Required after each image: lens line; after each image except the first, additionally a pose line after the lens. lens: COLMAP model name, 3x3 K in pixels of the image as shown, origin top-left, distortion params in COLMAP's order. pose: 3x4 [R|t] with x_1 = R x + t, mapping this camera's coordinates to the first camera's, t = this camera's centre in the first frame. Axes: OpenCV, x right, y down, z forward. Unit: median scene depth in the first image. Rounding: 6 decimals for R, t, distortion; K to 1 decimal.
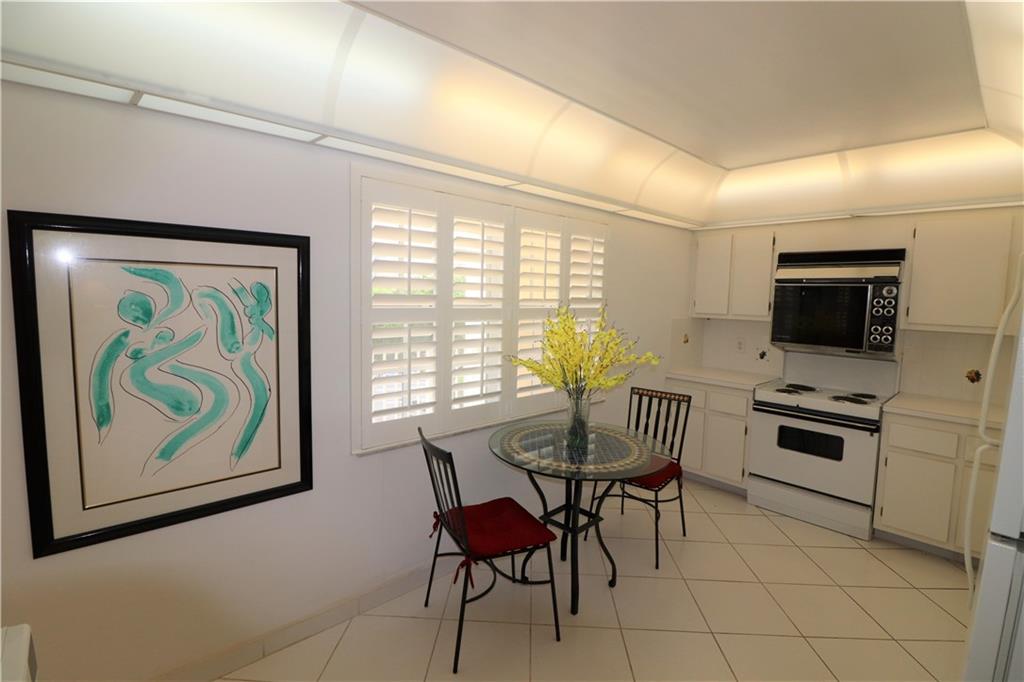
lens RADIAL K [[482.0, 0, 510.9], [0, 482.0, 341.9], [0, 0, 1]] dist [-0.005071, -0.008977]
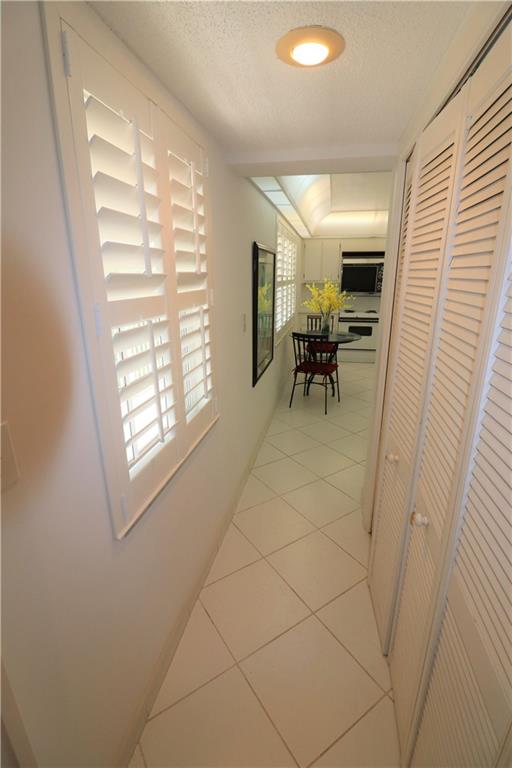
lens RADIAL K [[361.5, 0, 257.4], [0, 361.5, 386.5], [0, 0, 1]] dist [-0.005071, -0.008977]
pose [[0.808326, -0.199987, 0.553727, -0.897170], [0.073970, 0.967583, 0.241477, -0.008797], [-0.584069, -0.154233, 0.796916, -0.246339]]
